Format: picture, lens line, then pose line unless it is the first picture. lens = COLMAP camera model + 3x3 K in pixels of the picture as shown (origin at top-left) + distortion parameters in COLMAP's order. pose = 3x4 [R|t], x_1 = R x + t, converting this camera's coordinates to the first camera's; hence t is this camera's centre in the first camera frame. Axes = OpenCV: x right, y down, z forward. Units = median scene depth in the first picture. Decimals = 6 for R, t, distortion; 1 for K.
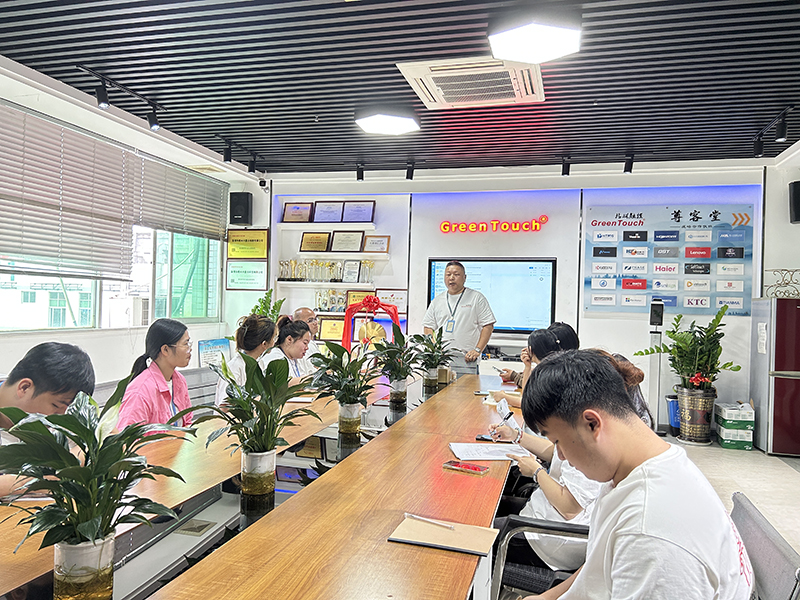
lens RADIAL K [[619.6, 0, 400.0], [0, 619.6, 300.0], [0, 0, 1]] dist [0.082307, -0.086922]
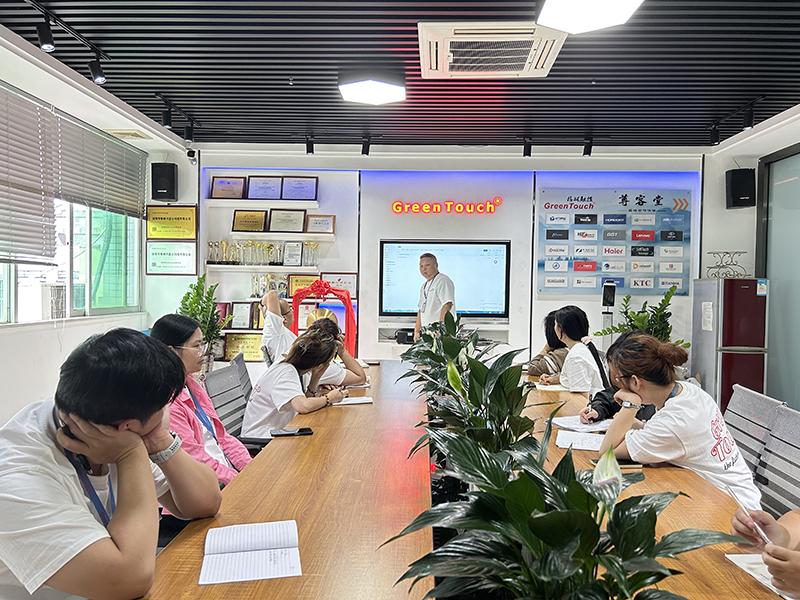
lens RADIAL K [[619.6, 0, 400.0], [0, 619.6, 300.0], [0, 0, 1]] dist [0.082307, -0.086922]
pose [[0.974394, -0.016946, 0.224210, -0.149326], [0.010442, 0.999490, 0.030162, -0.004114], [-0.224607, -0.027048, 0.974074, 0.072136]]
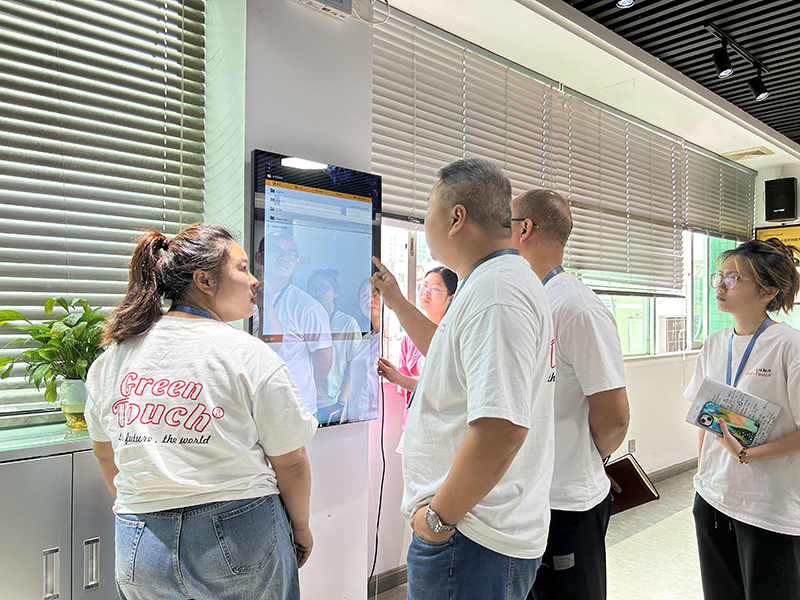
lens RADIAL K [[619.6, 0, 400.0], [0, 619.6, 300.0], [0, 0, 1]] dist [0.082307, -0.086922]
pose [[0.852788, -0.035869, -0.521024, -0.284924], [0.023503, 0.999264, -0.030324, -0.009381], [0.521728, 0.013614, 0.853003, 0.089088]]
